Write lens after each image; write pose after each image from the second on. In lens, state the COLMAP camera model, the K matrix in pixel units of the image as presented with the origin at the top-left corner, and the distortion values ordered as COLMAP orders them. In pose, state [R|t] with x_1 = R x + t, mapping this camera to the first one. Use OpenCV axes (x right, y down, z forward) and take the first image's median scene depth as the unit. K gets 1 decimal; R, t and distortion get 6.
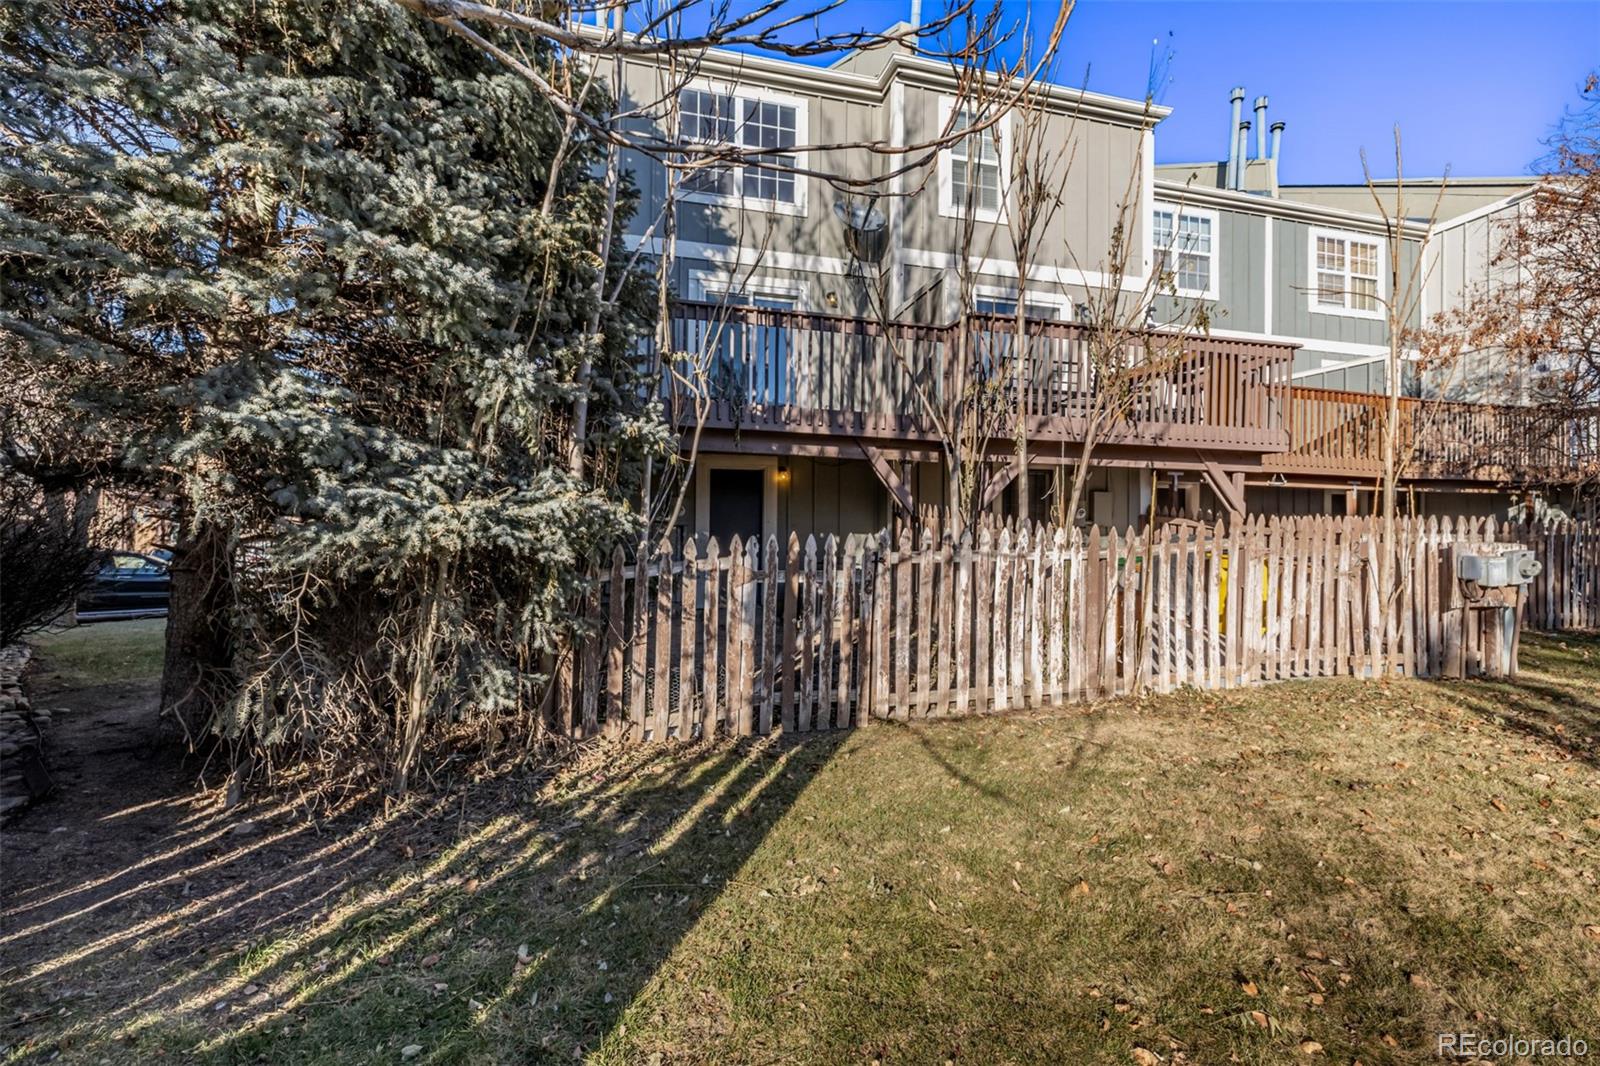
lens RADIAL K [[681.6, 0, 749.8], [0, 681.6, 540.2], [0, 0, 1]] dist [0.001979, -0.000365]
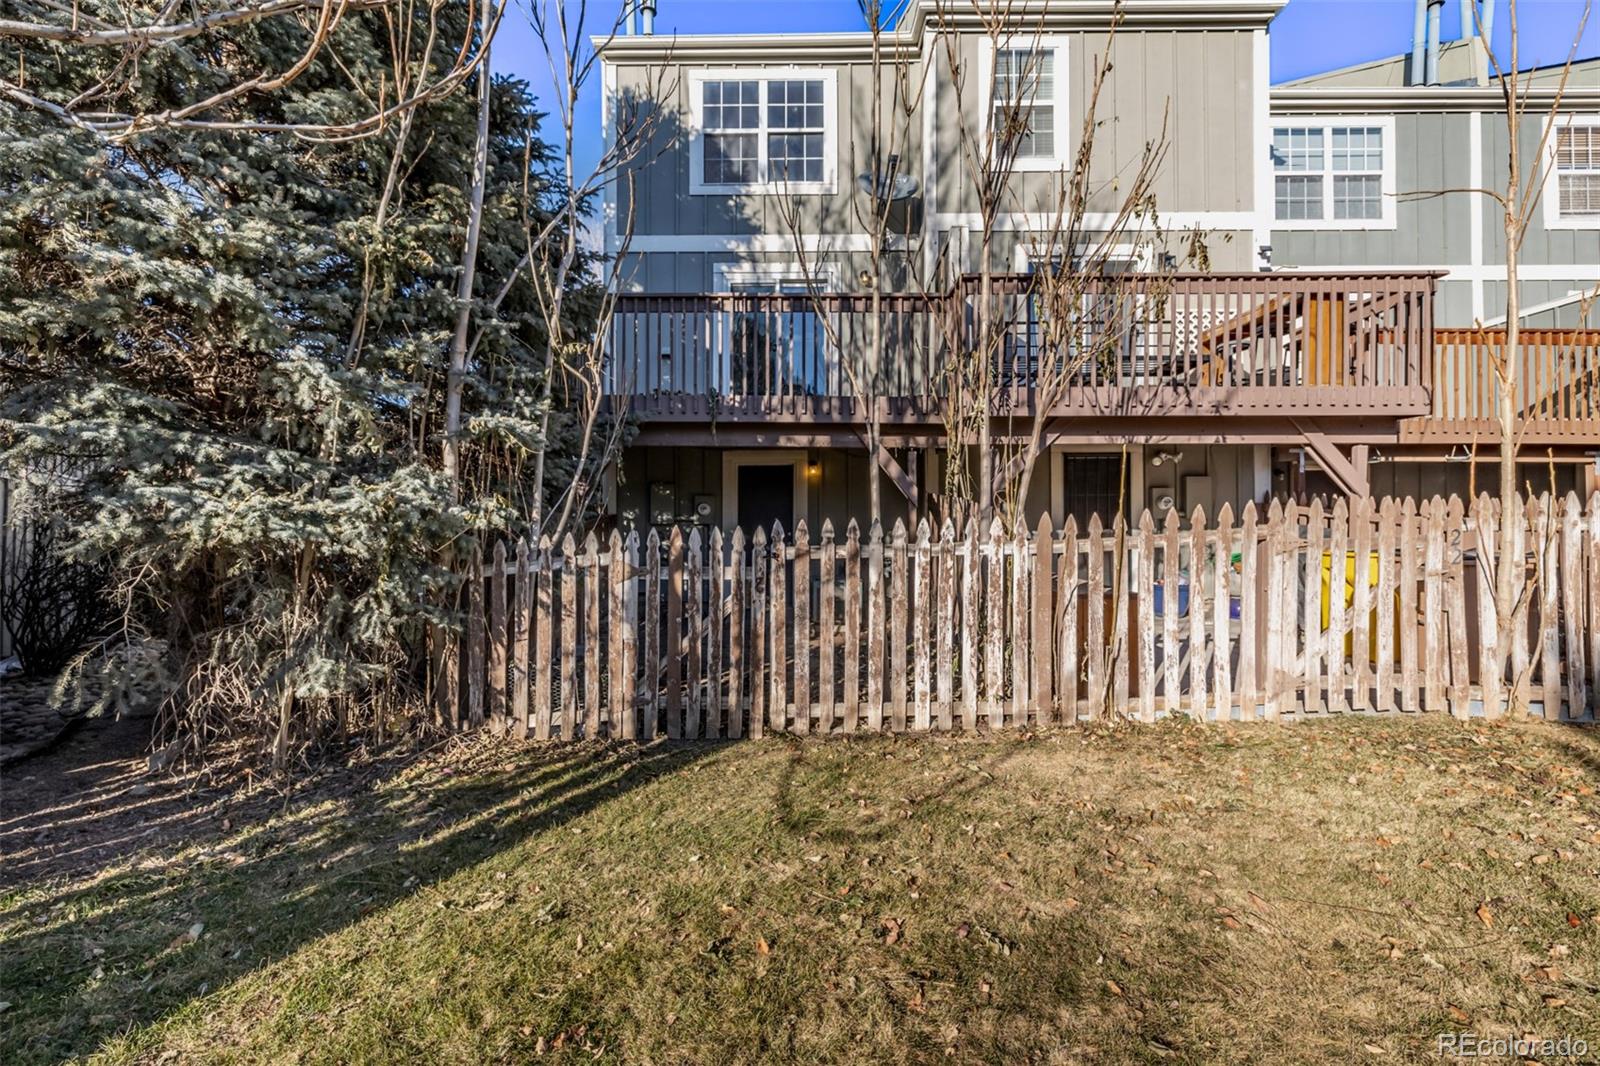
lens RADIAL K [[681.6, 0, 815.9], [0, 681.6, 543.0], [0, 0, 1]] dist [0.001979, -0.000365]
pose [[0.966694, -0.007594, -0.255824, 0.456721], [0.007091, 0.999971, -0.002885, 0.014881], [0.255838, 0.000975, 0.966719, 0.131219]]
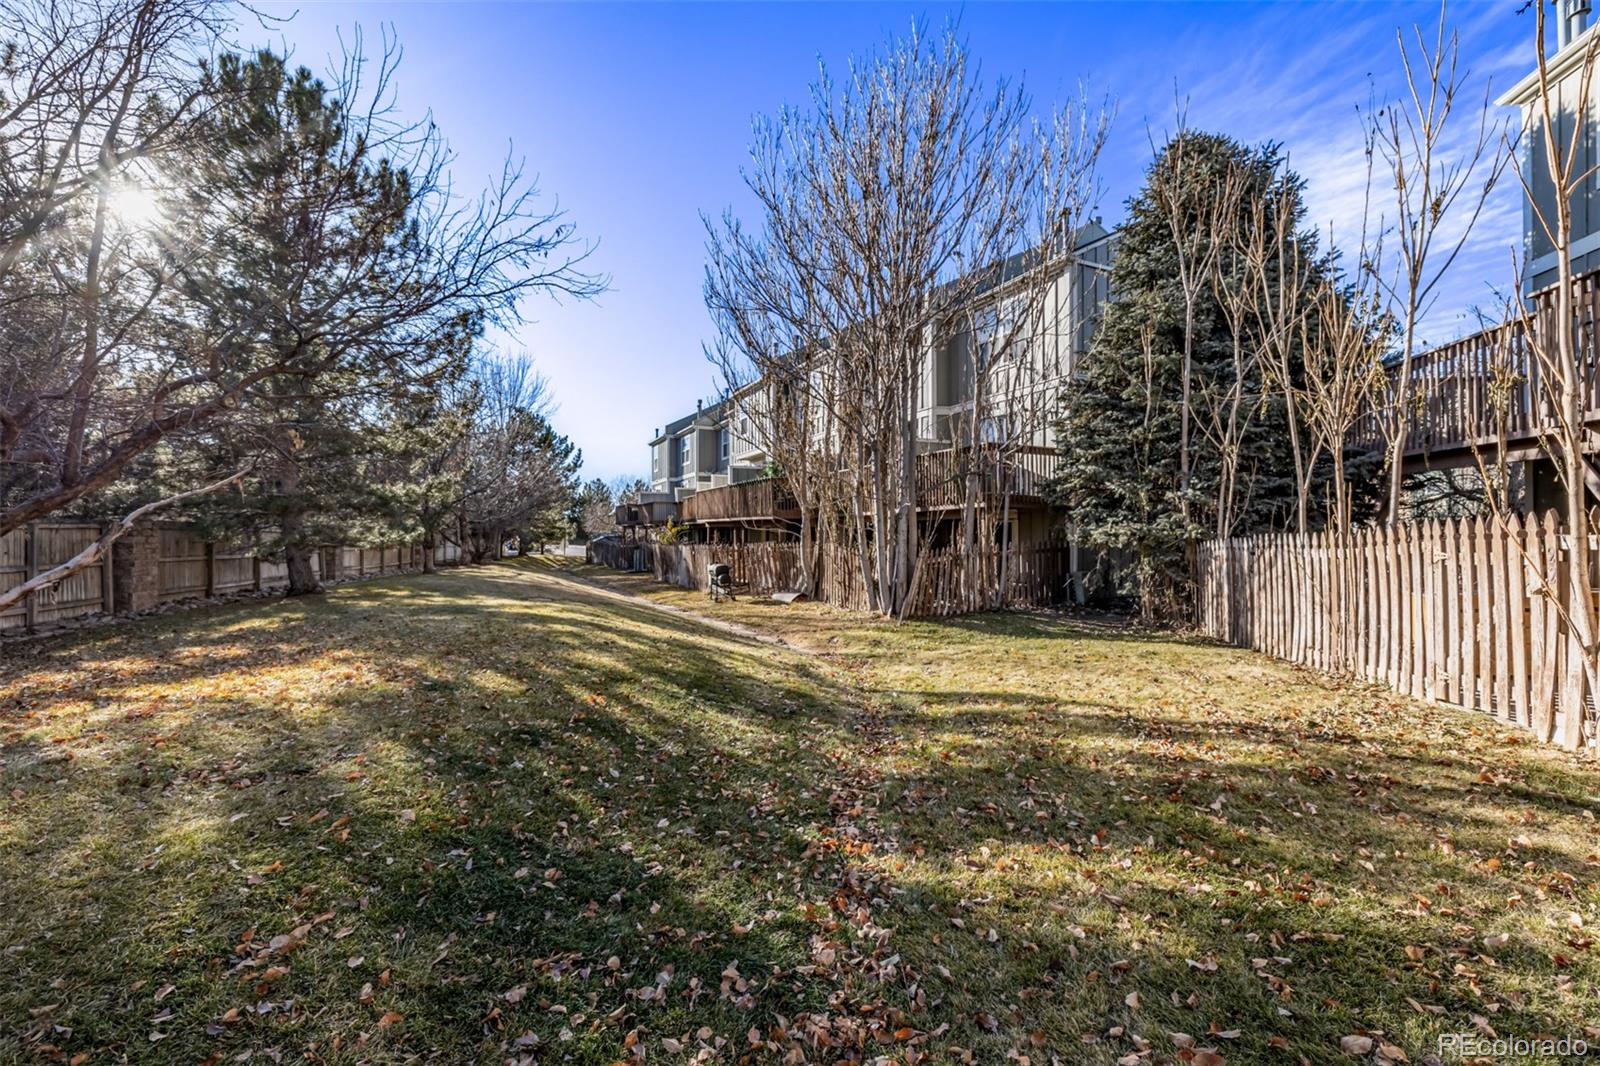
lens RADIAL K [[681.6, 0, 805.3], [0, 681.6, 529.8], [0, 0, 1]] dist [0.001979, -0.000365]
pose [[-0.422583, -0.010638, -0.906262, 2.080636], [-0.009194, 0.999930, -0.007450, -0.006494], [0.906277, 0.005184, -0.422651, 0.672641]]
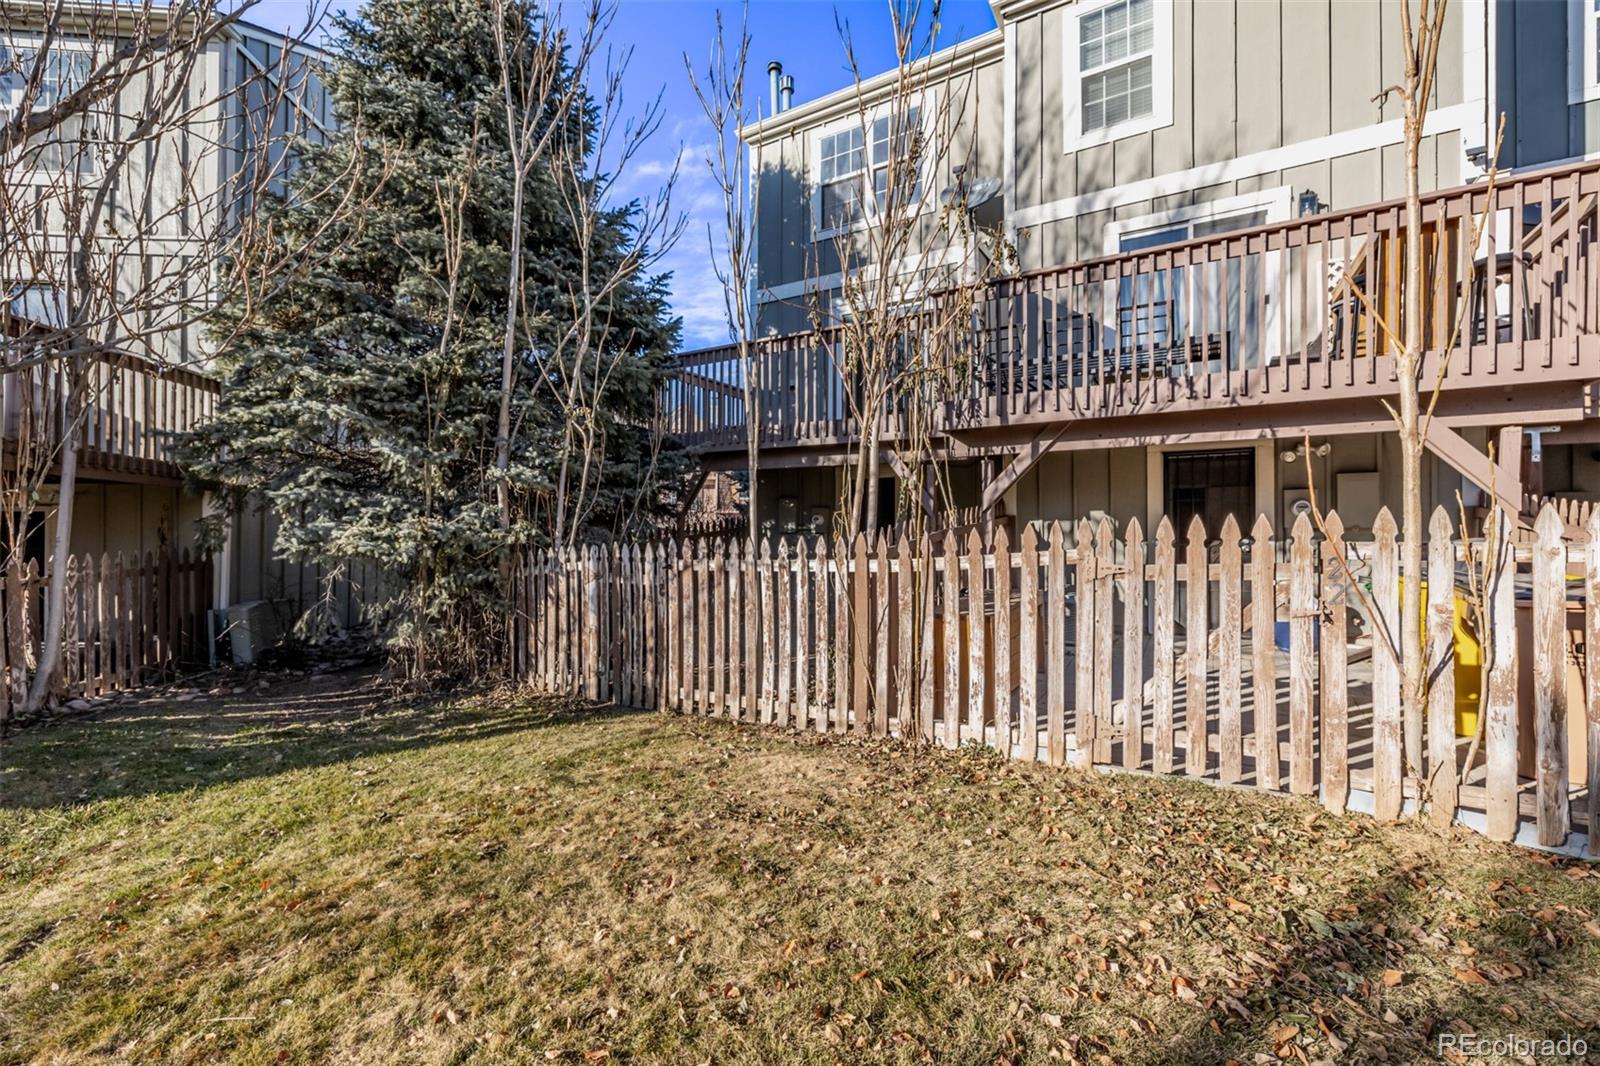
lens RADIAL K [[681.6, 0, 806.8], [0, 681.6, 534.5], [0, 0, 1]] dist [0.001979, -0.000365]
pose [[0.700767, -0.006749, -0.713359, 1.100524], [-0.004158, 0.999900, -0.013544, -0.008969], [0.713378, 0.012457, 0.700668, 0.352074]]
